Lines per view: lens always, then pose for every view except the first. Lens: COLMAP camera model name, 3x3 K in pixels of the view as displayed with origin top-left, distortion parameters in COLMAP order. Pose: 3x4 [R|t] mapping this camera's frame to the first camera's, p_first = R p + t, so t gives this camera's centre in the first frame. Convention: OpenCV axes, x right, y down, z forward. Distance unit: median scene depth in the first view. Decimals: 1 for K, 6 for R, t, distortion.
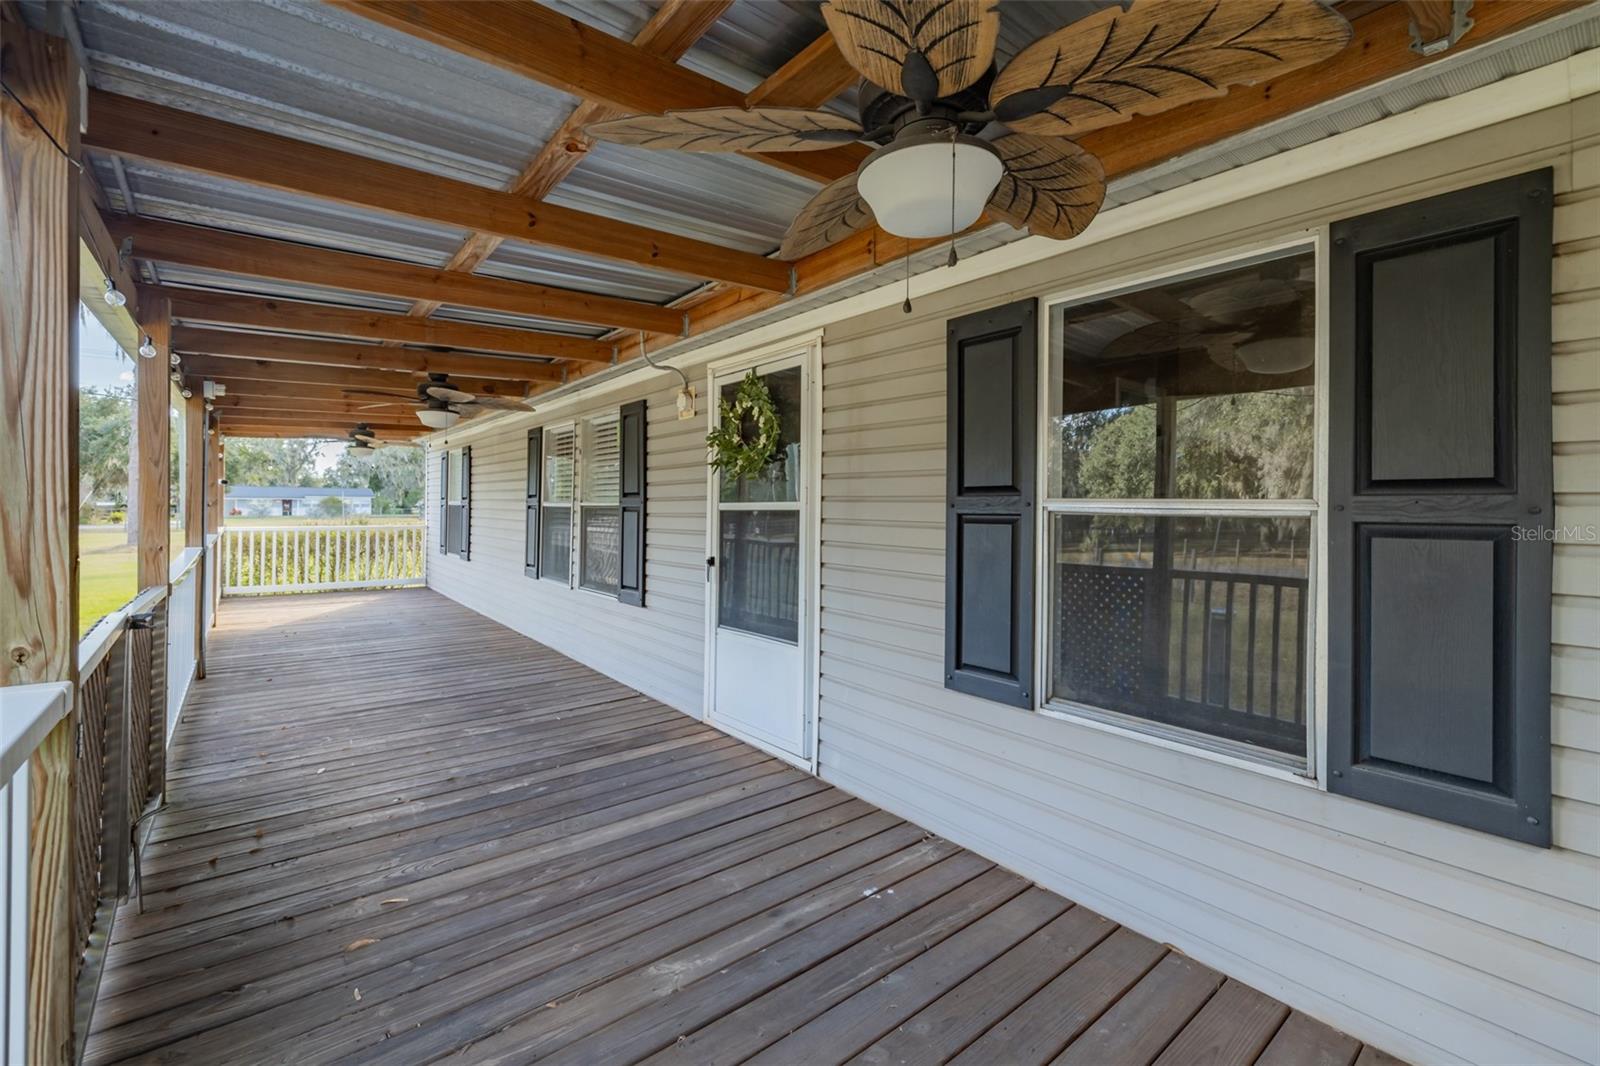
lens RADIAL K [[690.1, 0, 806.9], [0, 690.1, 520.4], [0, 0, 1]] dist [-0.001960, -0.000163]
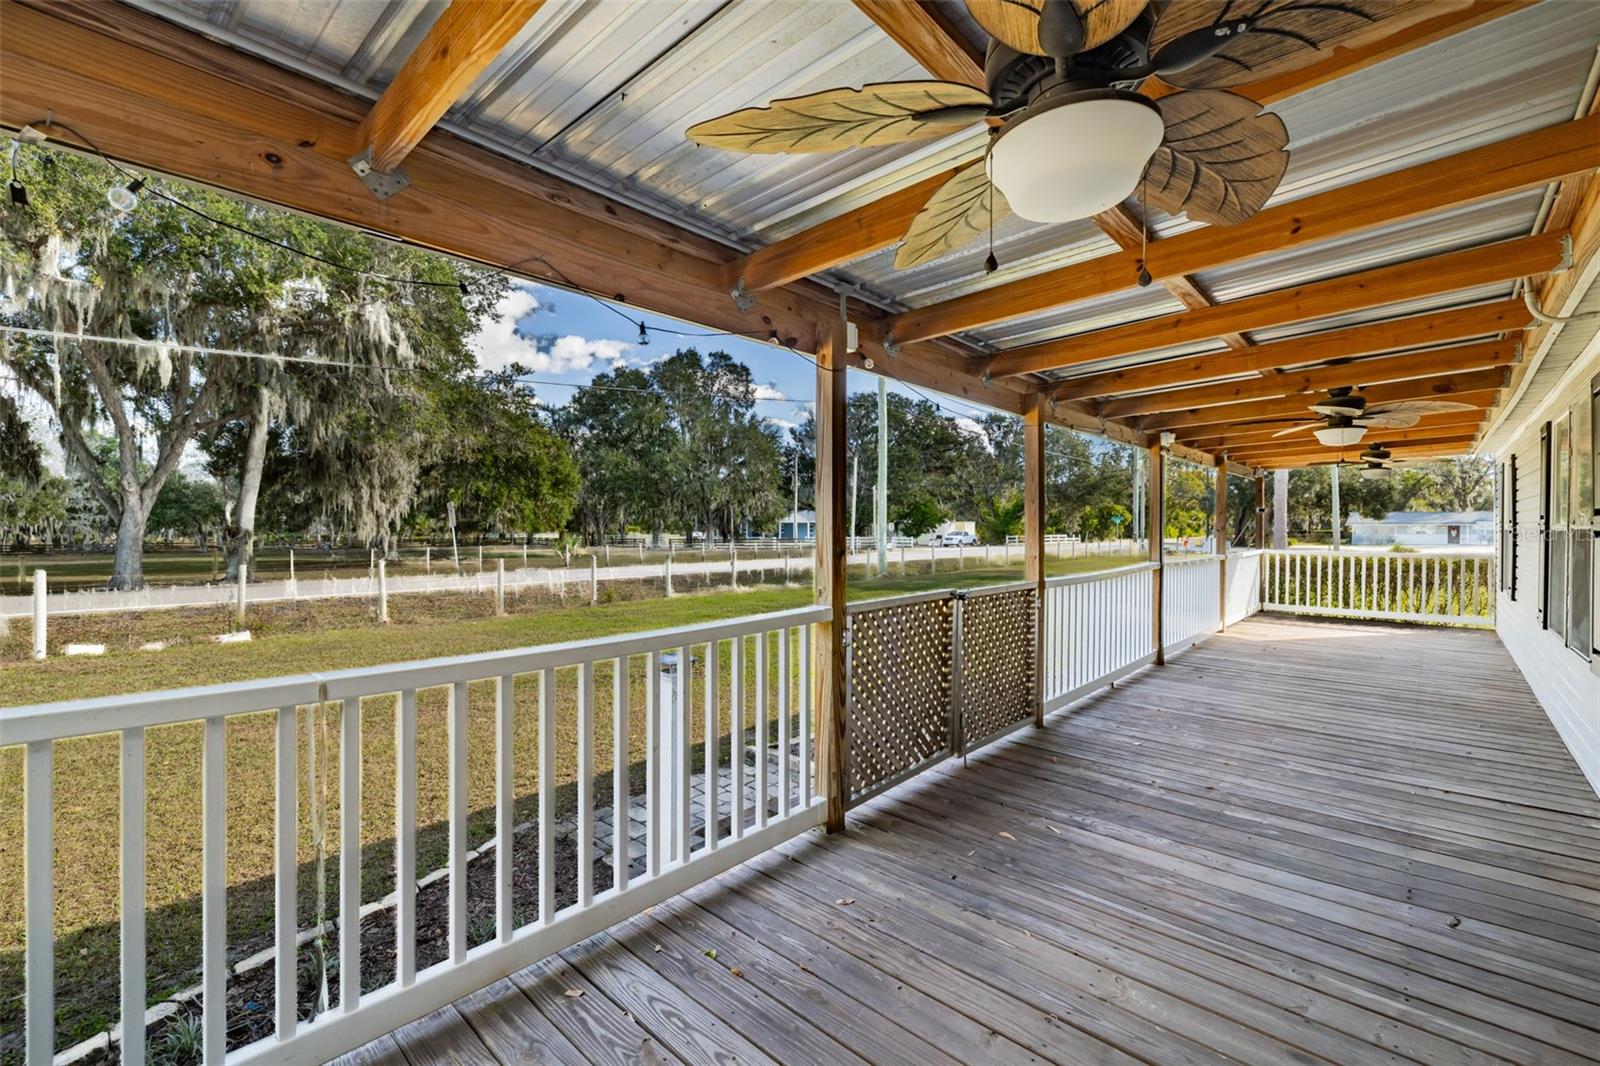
lens RADIAL K [[690.1, 0, 806.4], [0, 690.1, 534.4], [0, 0, 1]] dist [-0.001960, -0.000163]
pose [[0.139147, 0.002468, -0.990269, 0.368367], [-0.021697, 0.999764, -0.000557, 0.002451], [0.990034, 0.021563, 0.139168, 0.200632]]
